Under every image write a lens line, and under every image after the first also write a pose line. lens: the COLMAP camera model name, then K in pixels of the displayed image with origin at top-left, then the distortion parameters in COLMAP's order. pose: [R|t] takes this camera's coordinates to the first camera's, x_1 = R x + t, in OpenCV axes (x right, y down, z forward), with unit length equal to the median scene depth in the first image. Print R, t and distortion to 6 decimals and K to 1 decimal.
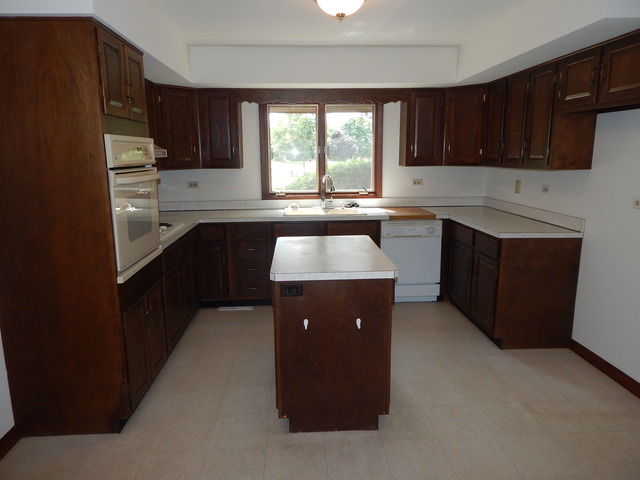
lens RADIAL K [[432.7, 0, 318.4], [0, 432.7, 238.6], [0, 0, 1]] dist [0.025938, -0.006631]
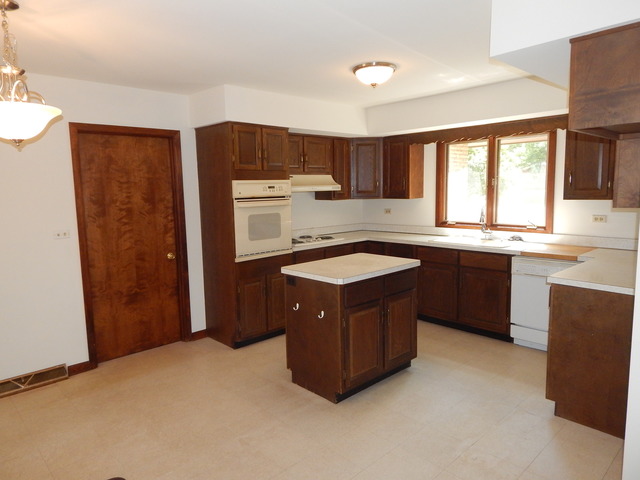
lens RADIAL K [[432.7, 0, 318.2], [0, 432.7, 239.0], [0, 0, 1]] dist [0.025938, -0.006631]
pose [[0.644442, 0.087612, -0.759617, 0.549161], [-0.134159, 0.990960, 0.000477, -0.018801], [0.752792, 0.101602, 0.650370, 0.043918]]
